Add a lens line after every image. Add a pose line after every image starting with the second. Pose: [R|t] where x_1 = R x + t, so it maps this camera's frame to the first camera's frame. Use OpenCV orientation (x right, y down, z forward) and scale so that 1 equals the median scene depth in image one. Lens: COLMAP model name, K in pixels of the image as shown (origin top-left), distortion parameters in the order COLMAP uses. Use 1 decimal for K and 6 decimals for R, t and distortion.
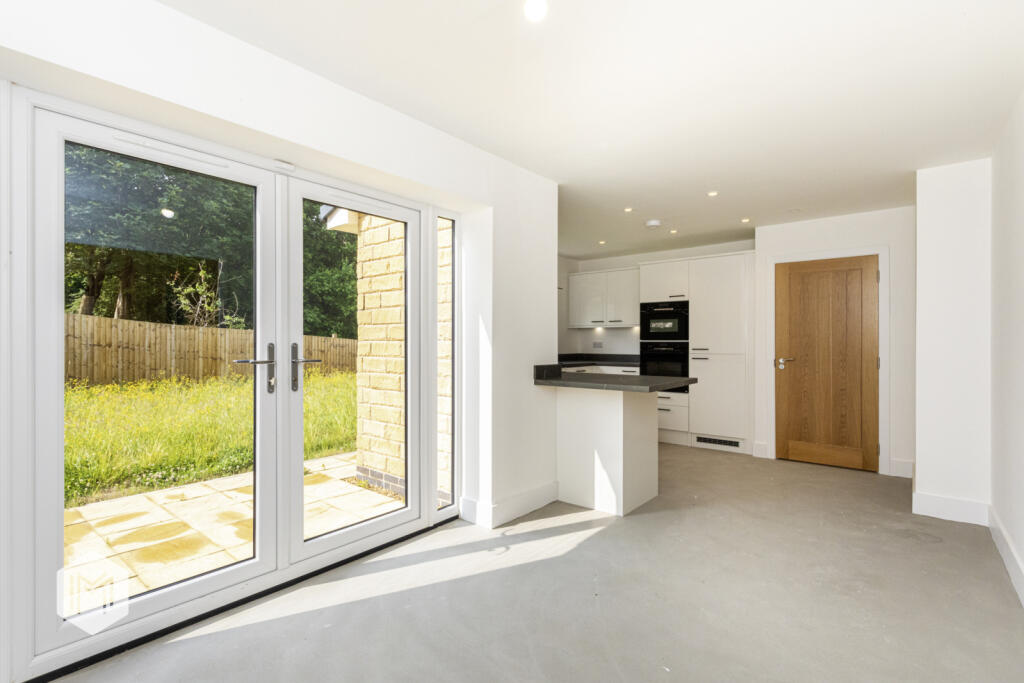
lens RADIAL K [[482.0, 0, 512.7], [0, 482.0, 340.1], [0, 0, 1]] dist [-0.000162, 0.002868]
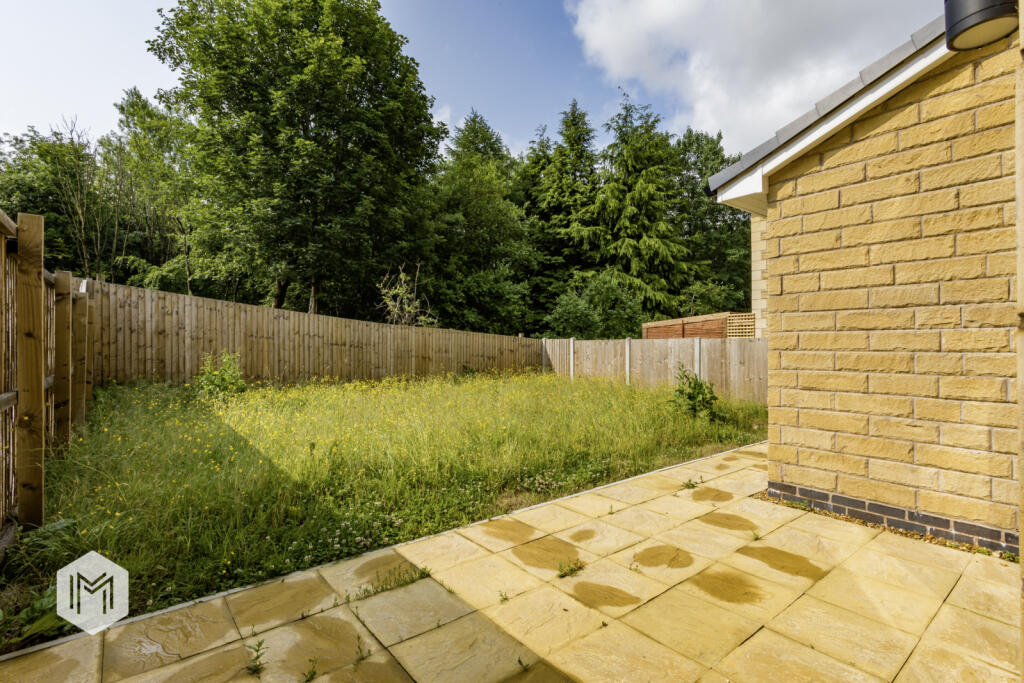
lens RADIAL K [[482.0, 0, 509.6], [0, 482.0, 341.3], [0, 0, 1]] dist [-0.000162, 0.002868]
pose [[0.979809, -0.004188, -0.199890, -0.528200], [0.003698, 0.999989, -0.002821, 0.016029], [0.199900, 0.002025, 0.979814, 0.078037]]
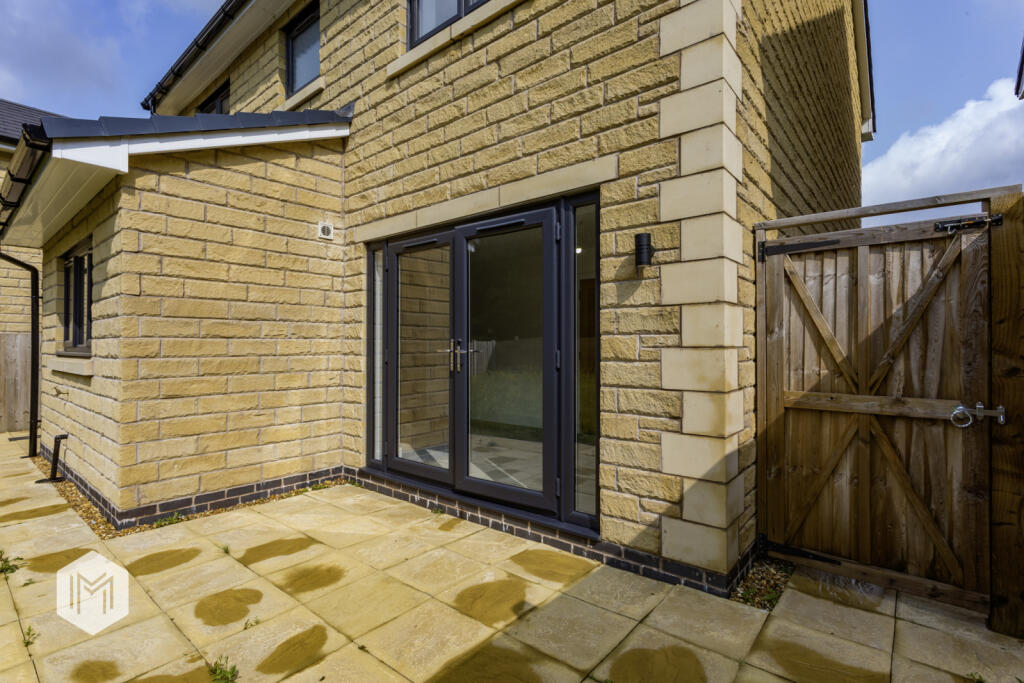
lens RADIAL K [[482.0, 0, 515.4], [0, 482.0, 340.4], [0, 0, 1]] dist [-0.000162, 0.002868]
pose [[0.004899, 0.009460, 0.999943, -0.917899], [-0.002591, 0.999952, -0.009447, 0.010253], [-0.999985, -0.002544, 0.004924, 0.365186]]
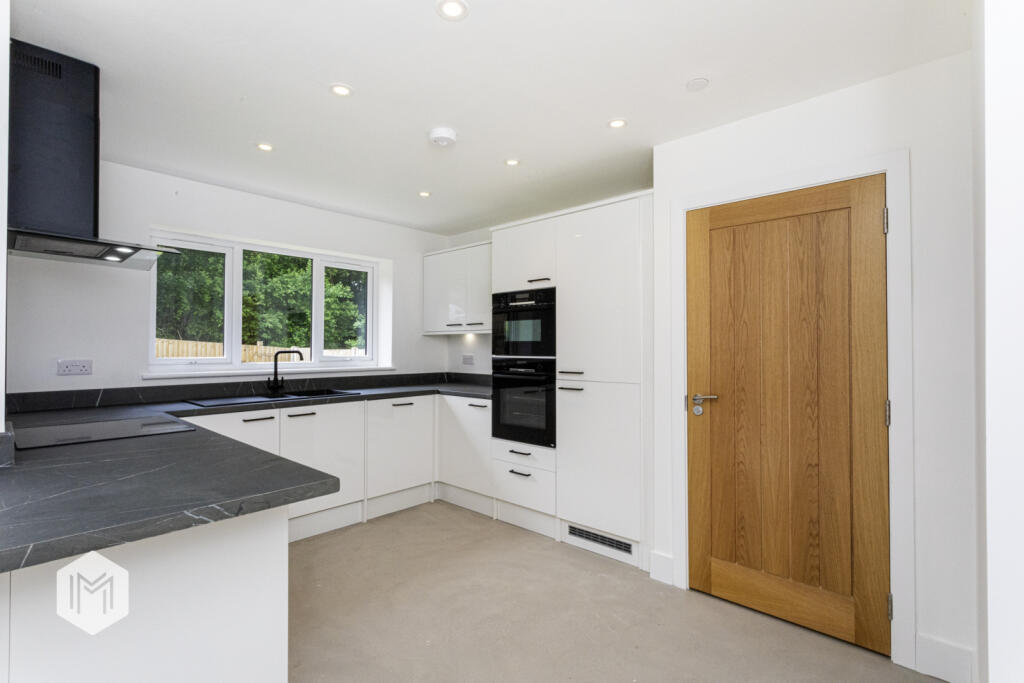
lens RADIAL K [[482.0, 0, 513.8], [0, 482.0, 340.7], [0, 0, 1]] dist [-0.000162, 0.002868]
pose [[0.998746, 0.004617, -0.049858, 0.344742], [-0.005327, 0.999886, -0.014104, -0.009700], [0.049787, 0.014352, 0.998657, 0.425087]]
